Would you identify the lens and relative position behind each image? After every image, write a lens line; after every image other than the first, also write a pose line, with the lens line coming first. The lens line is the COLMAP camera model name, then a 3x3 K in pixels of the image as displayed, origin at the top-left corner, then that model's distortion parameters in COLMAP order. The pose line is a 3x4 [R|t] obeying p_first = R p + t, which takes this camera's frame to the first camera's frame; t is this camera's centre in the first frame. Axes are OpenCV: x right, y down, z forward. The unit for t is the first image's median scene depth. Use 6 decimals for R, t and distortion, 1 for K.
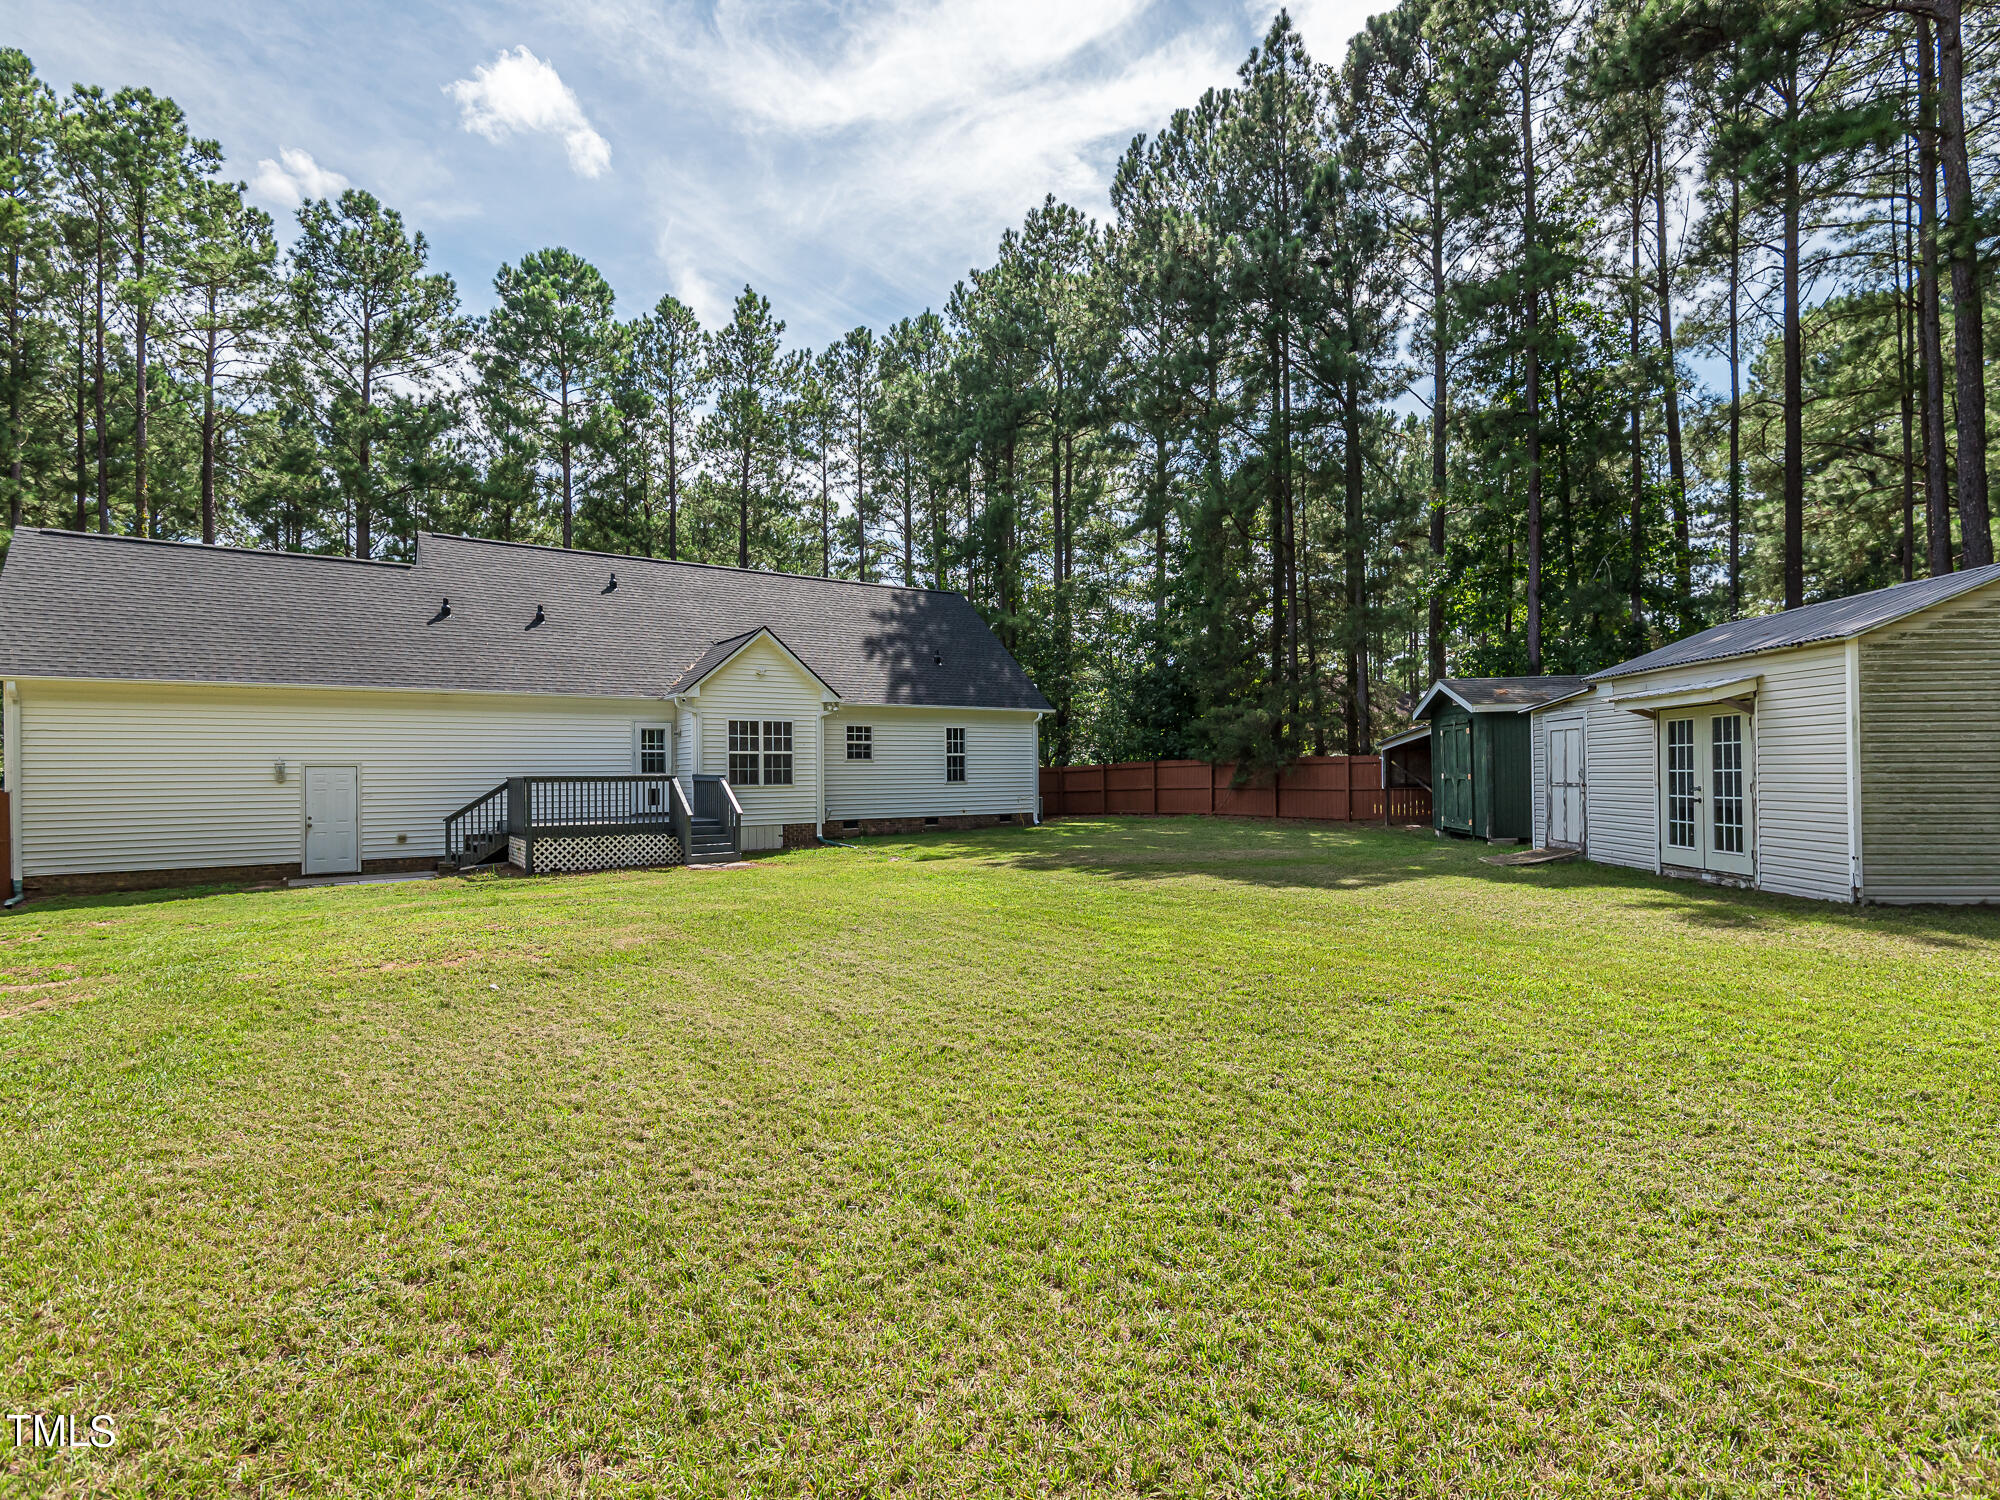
lens RADIAL K [[1023.3, 0, 1002.1], [0, 1023.3, 763.3], [0, 0, 1]] dist [0.032866, -0.018253]
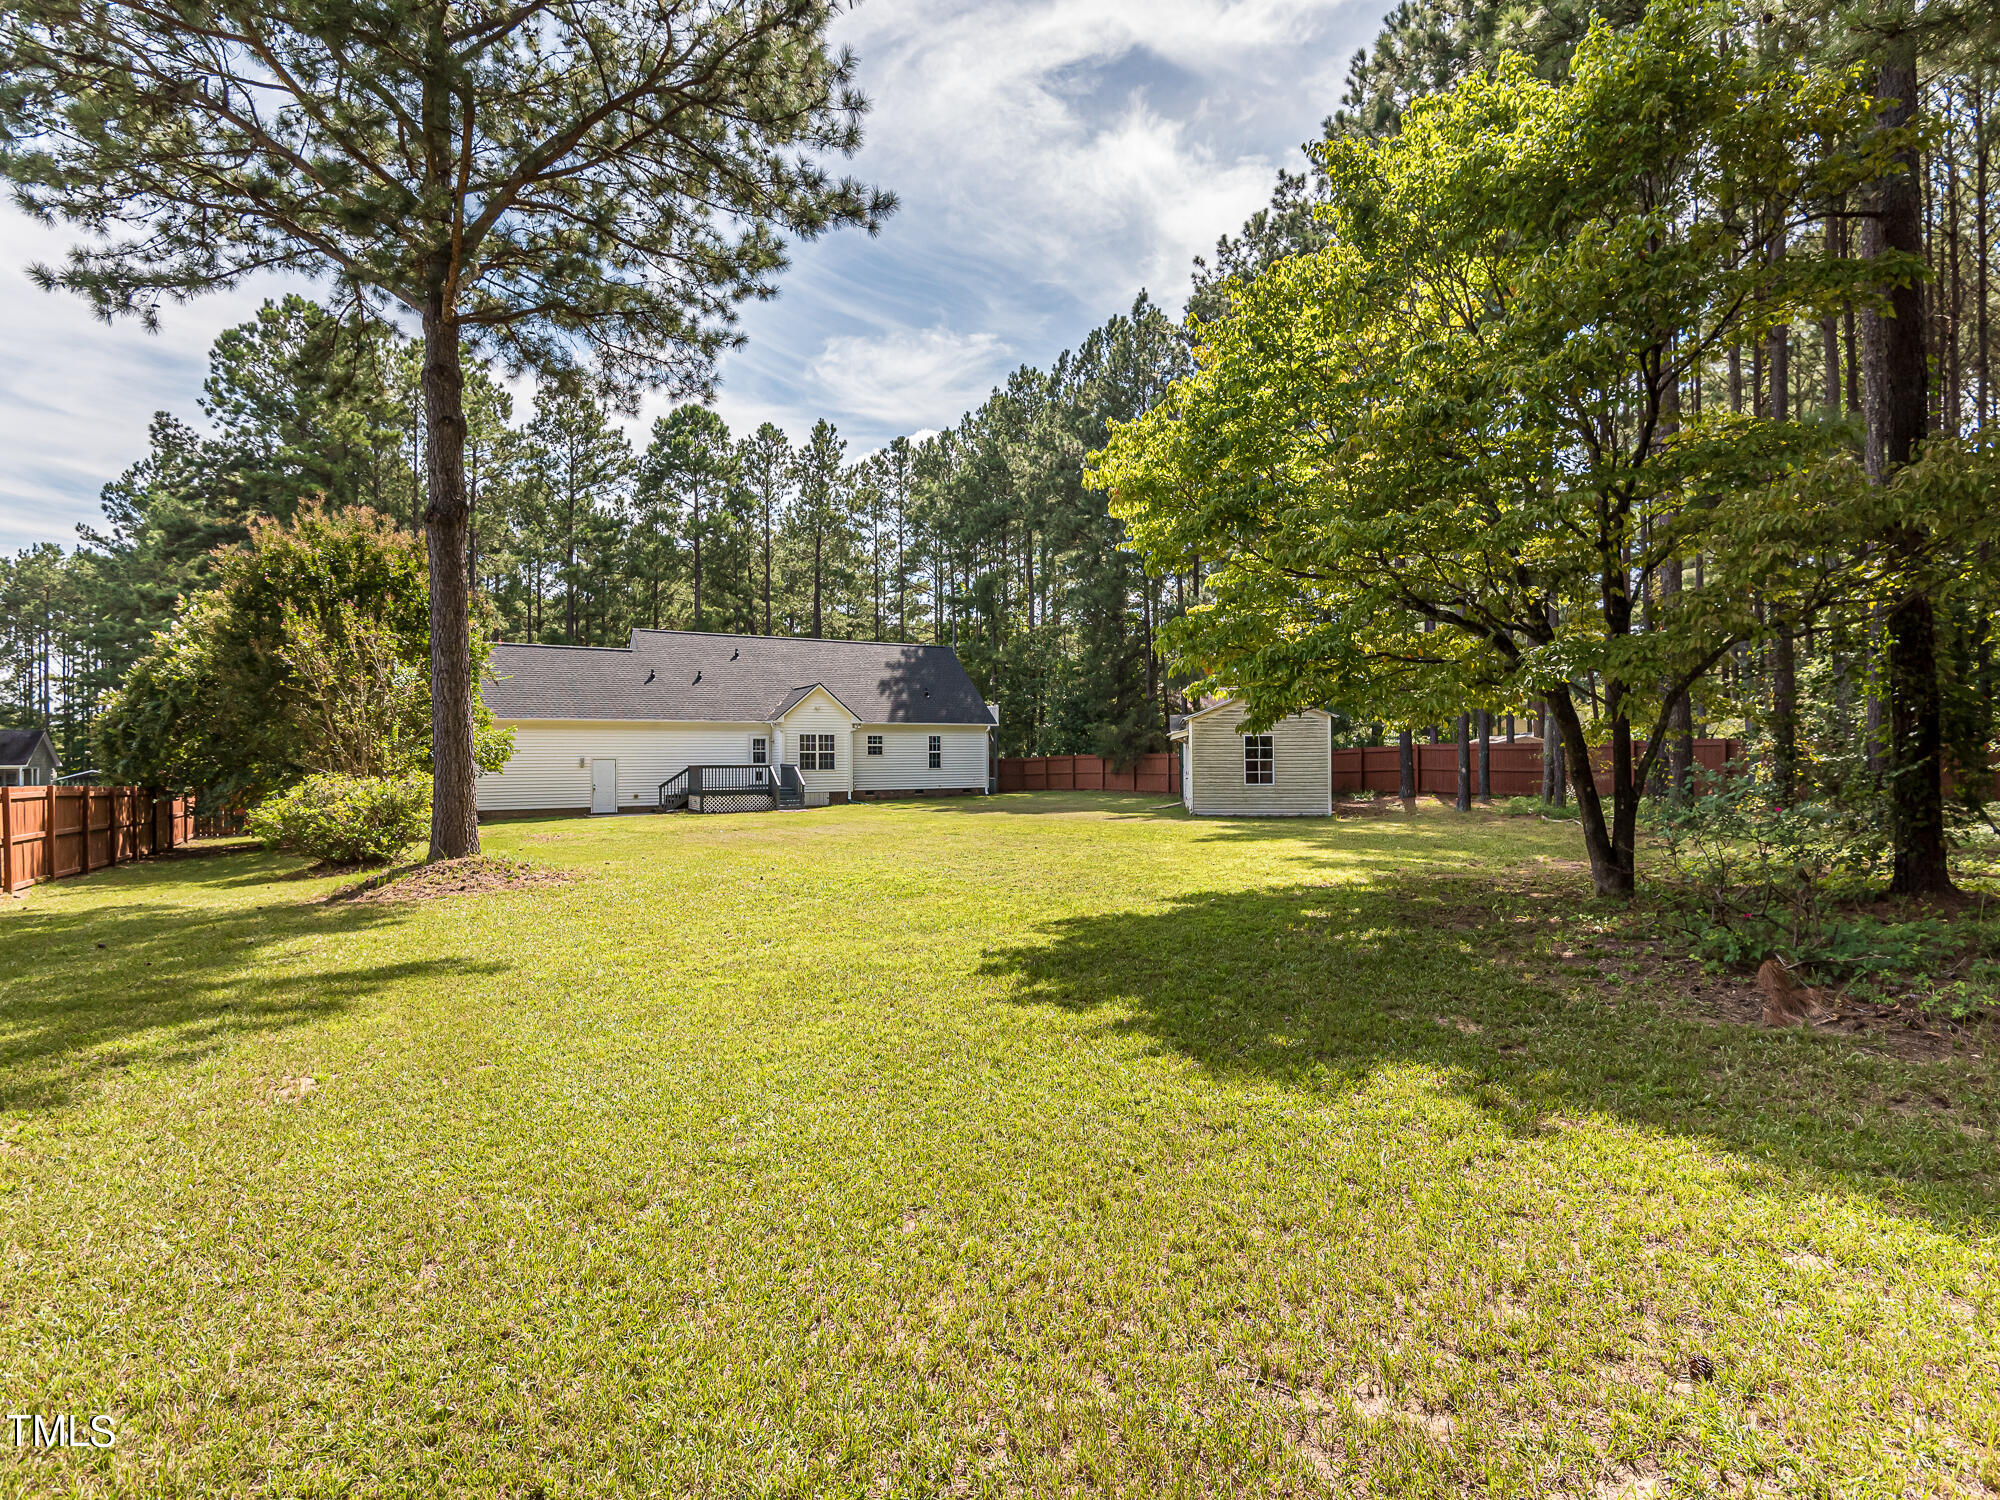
lens RADIAL K [[1023.3, 0, 999.4], [0, 1023.3, 741.9], [0, 0, 1]] dist [0.032866, -0.018253]
pose [[0.996556, 0.005279, -0.082752, 0.209508], [-0.005389, 0.999985, -0.001102, -0.024654], [0.082745, 0.001545, 0.996570, -0.691324]]
